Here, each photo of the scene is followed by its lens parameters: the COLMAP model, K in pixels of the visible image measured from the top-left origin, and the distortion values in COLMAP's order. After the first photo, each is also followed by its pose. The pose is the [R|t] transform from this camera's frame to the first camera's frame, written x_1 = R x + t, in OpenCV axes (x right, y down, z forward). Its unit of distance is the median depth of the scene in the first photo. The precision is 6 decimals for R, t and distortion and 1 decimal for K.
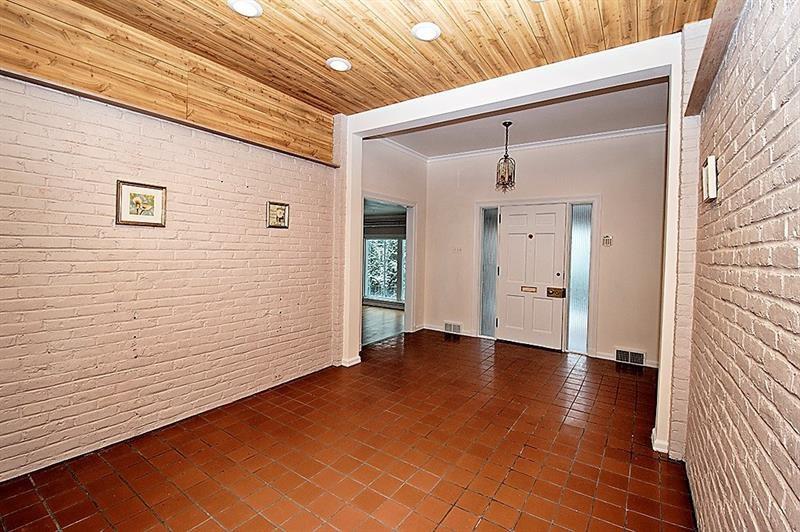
lens RADIAL K [[352.9, 0, 399.3], [0, 352.9, 263.5], [0, 0, 1]] dist [-0.003694, -0.000555]
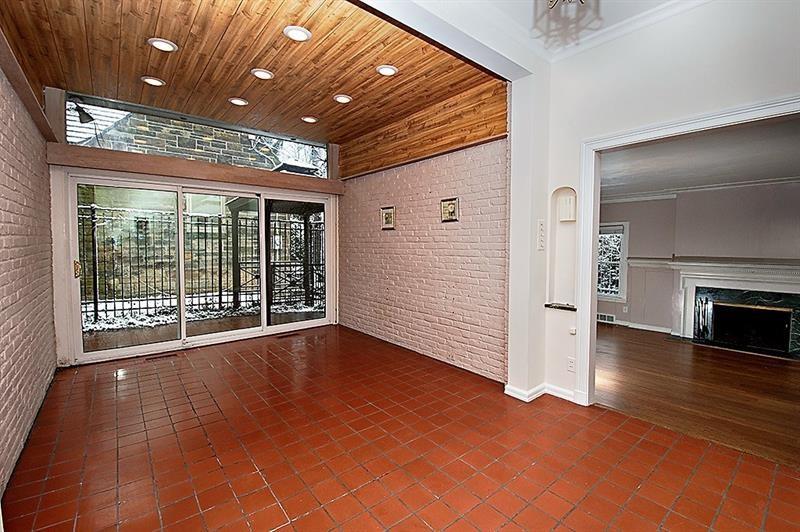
lens RADIAL K [[352.9, 0, 388.8], [0, 352.9, 242.5], [0, 0, 1]] dist [-0.003694, -0.000555]
pose [[-0.289116, 0.000738, -0.957294, 0.772758], [-0.017688, 0.999825, 0.006112, -0.038870], [0.957131, 0.018700, -0.289052, 1.139949]]
